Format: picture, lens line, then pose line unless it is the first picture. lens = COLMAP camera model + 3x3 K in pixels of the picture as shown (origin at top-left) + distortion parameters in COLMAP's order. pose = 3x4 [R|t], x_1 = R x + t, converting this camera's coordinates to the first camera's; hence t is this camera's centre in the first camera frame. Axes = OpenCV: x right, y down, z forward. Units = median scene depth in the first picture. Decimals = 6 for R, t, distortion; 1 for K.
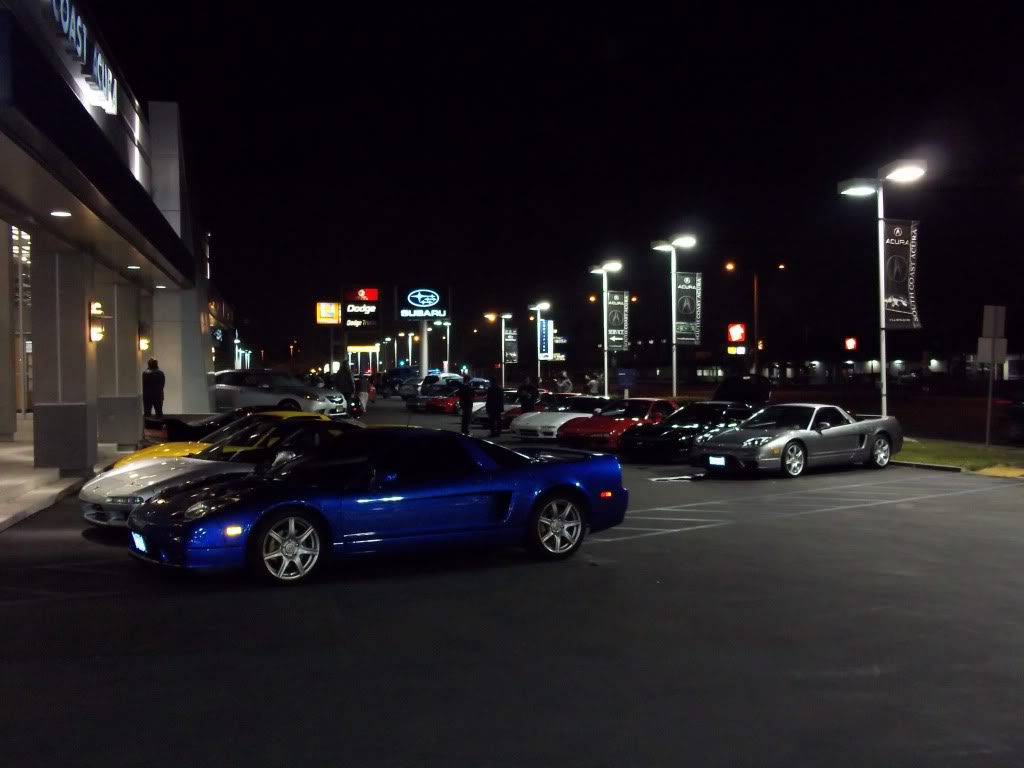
lens RADIAL K [[1076.5, 0, 518.7], [0, 1076.5, 387.2], [0, 0, 1]] dist [-0.001204, 0.001319]
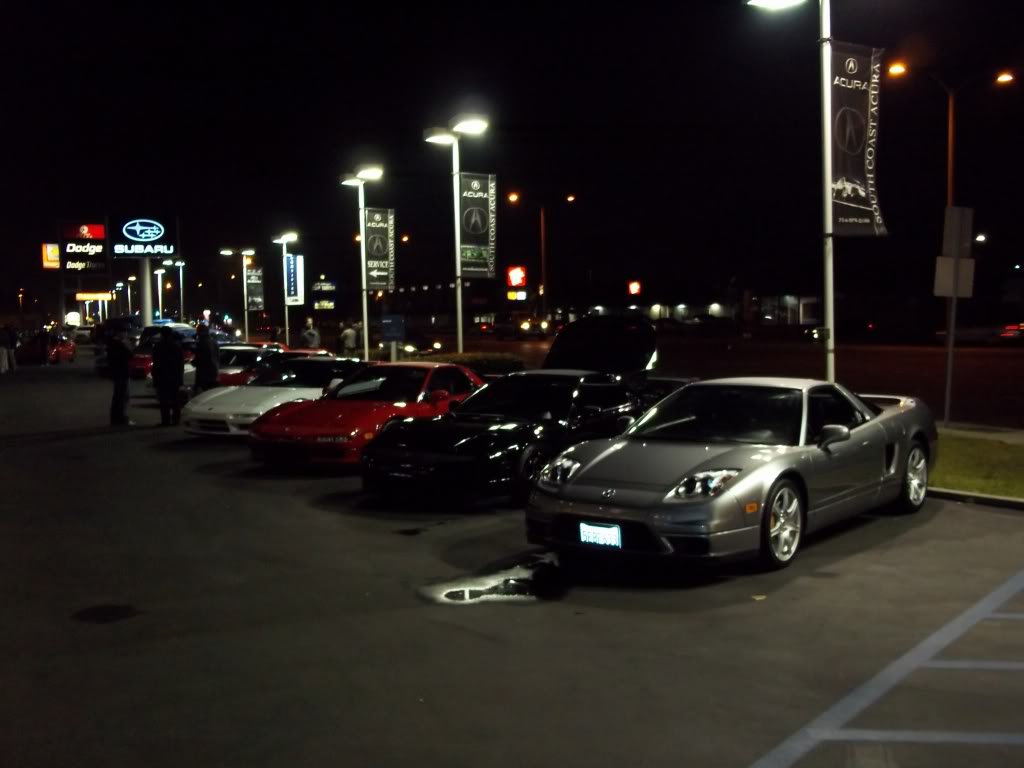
lens RADIAL K [[1076.5, 0, 518.7], [0, 1076.5, 387.2], [0, 0, 1]] dist [-0.001204, 0.001319]
pose [[0.978260, -0.022861, 0.206120, 0.036171], [0.013007, 0.998712, 0.049037, -0.002336], [-0.206976, -0.045290, 0.977297, 0.299167]]
